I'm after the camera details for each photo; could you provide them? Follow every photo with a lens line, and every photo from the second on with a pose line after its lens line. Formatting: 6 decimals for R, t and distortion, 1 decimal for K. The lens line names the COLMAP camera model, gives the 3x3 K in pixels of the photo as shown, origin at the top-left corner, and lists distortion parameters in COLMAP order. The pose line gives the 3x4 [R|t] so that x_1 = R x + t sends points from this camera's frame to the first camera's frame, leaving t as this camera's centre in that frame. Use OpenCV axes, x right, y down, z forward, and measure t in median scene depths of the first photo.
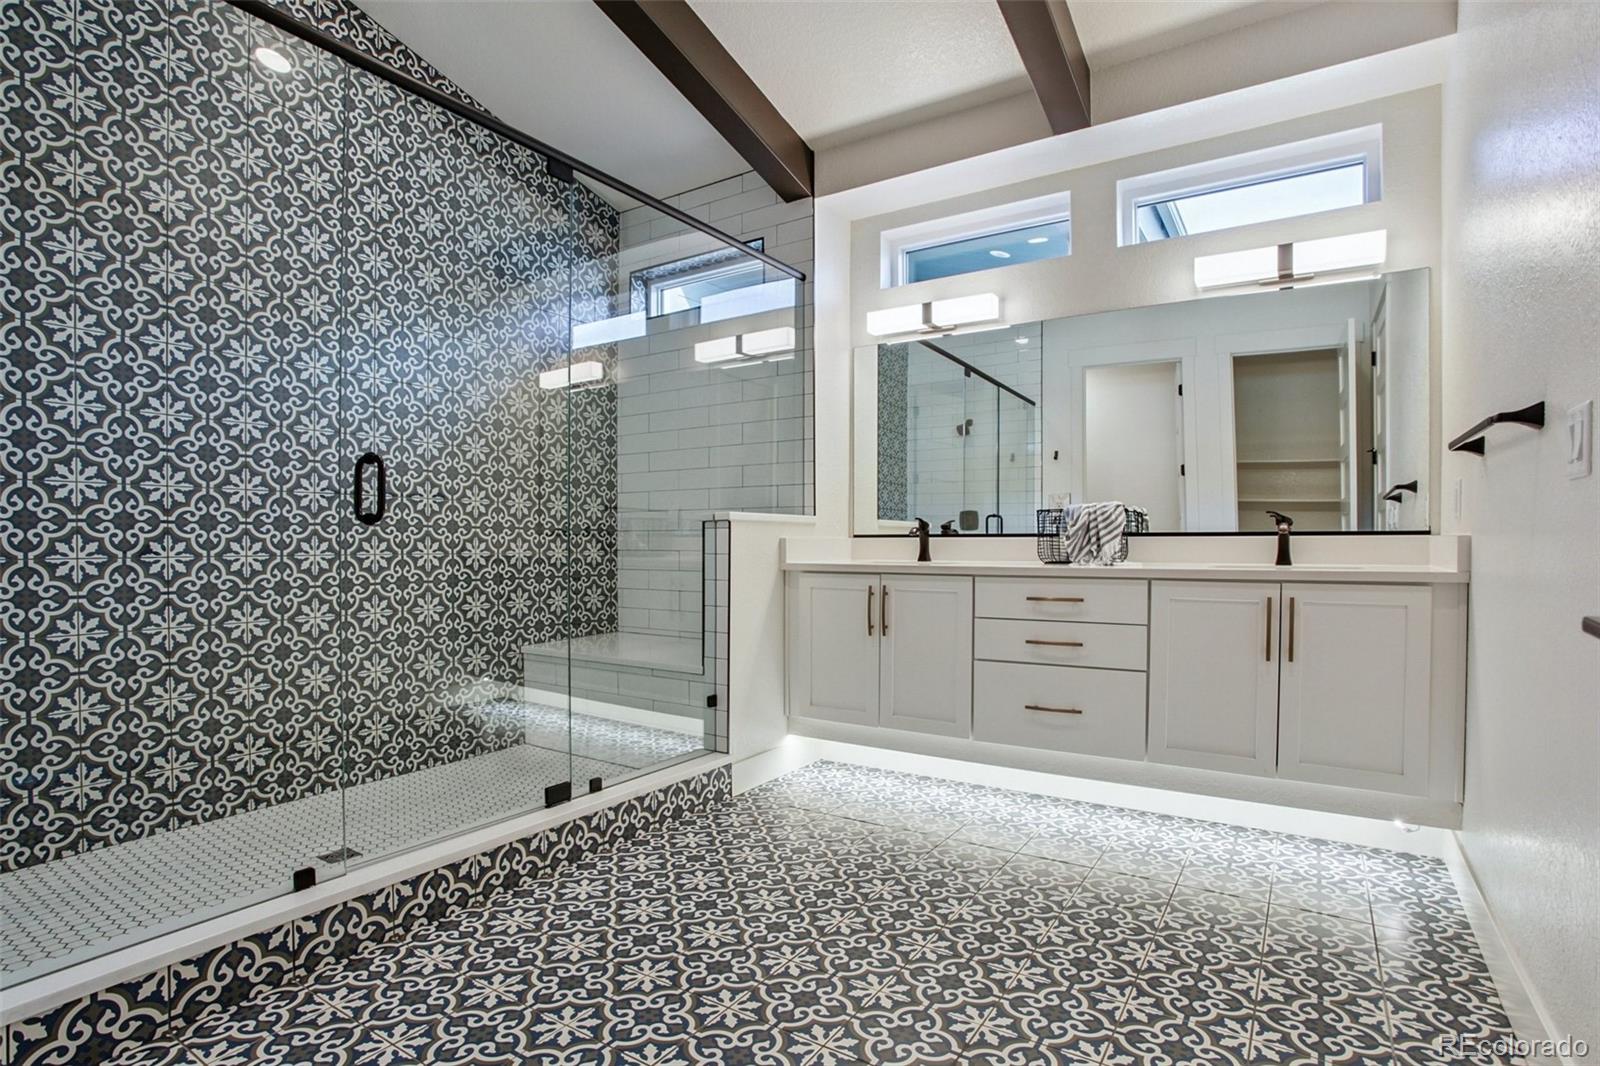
lens RADIAL K [[853.0, 0, 797.1], [0, 853.0, 520.4], [0, 0, 1]] dist [0.096970, 0.000841]
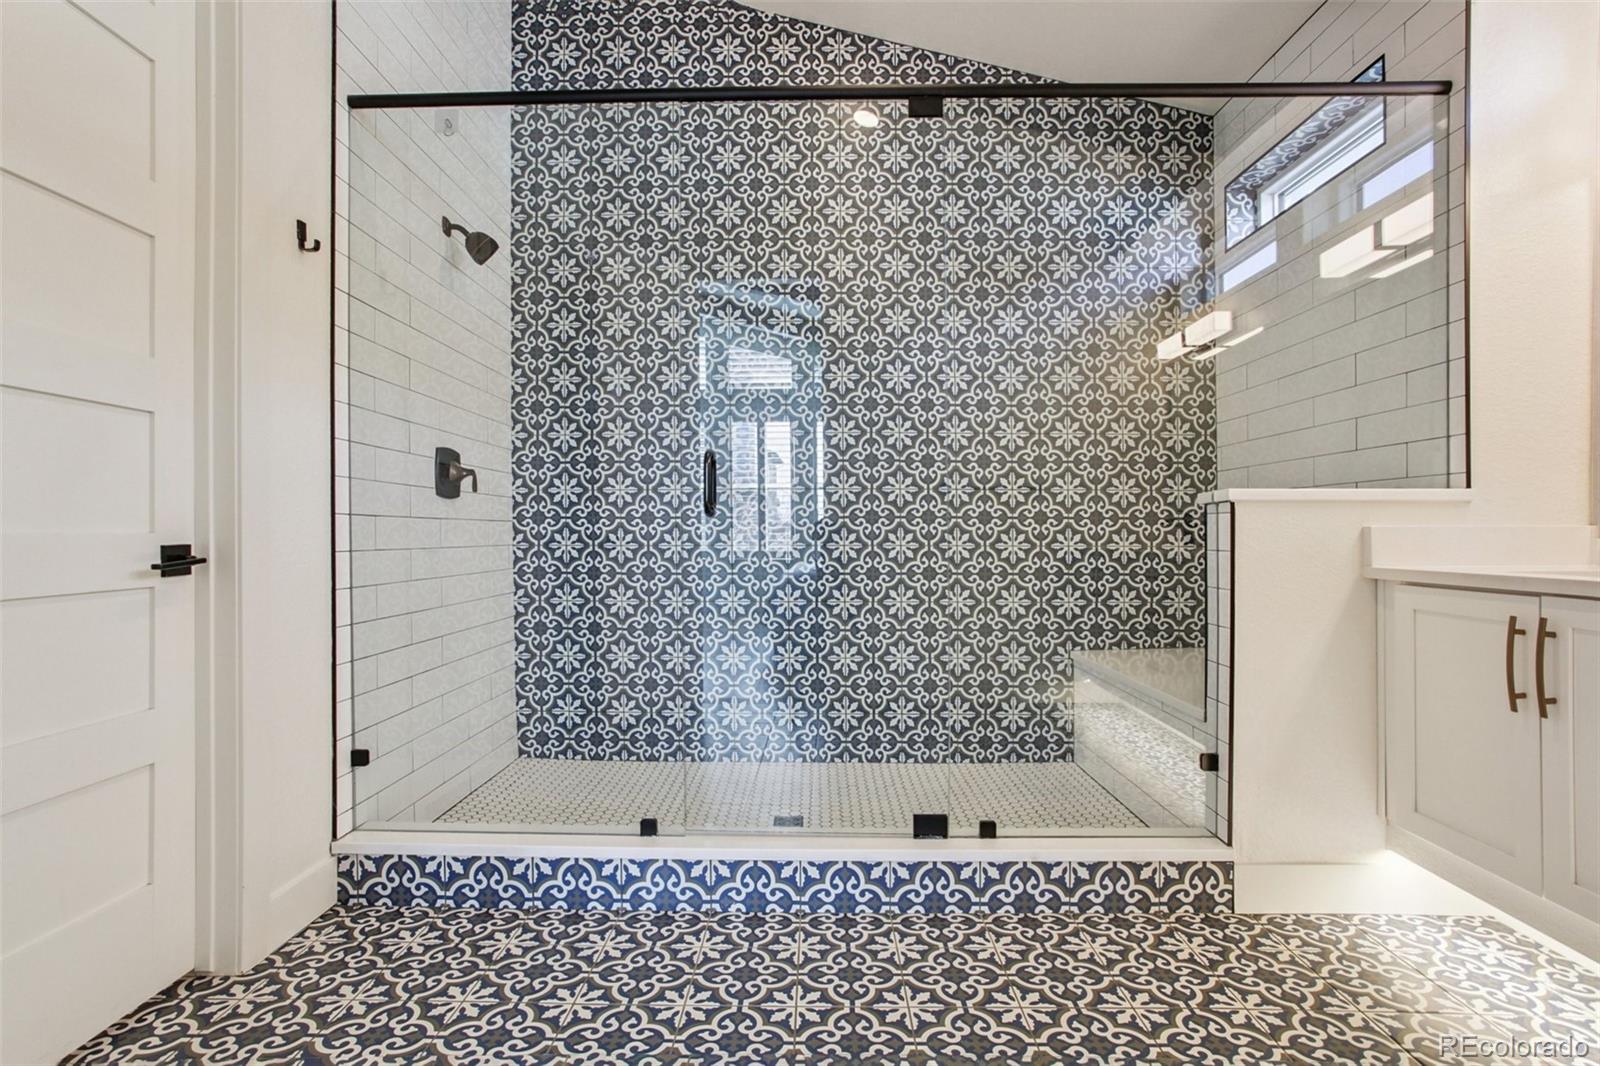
lens RADIAL K [[808.8, 0, 800.0], [0, 808.8, 533.0], [0, 0, 1]] dist [-0.041730, 0.036853]
pose [[0.556331, -0.005116, -0.830945, 0.166269], [0.024579, 0.999645, 0.010301, 0.006384], [0.830597, -0.026155, 0.556259, 0.237433]]
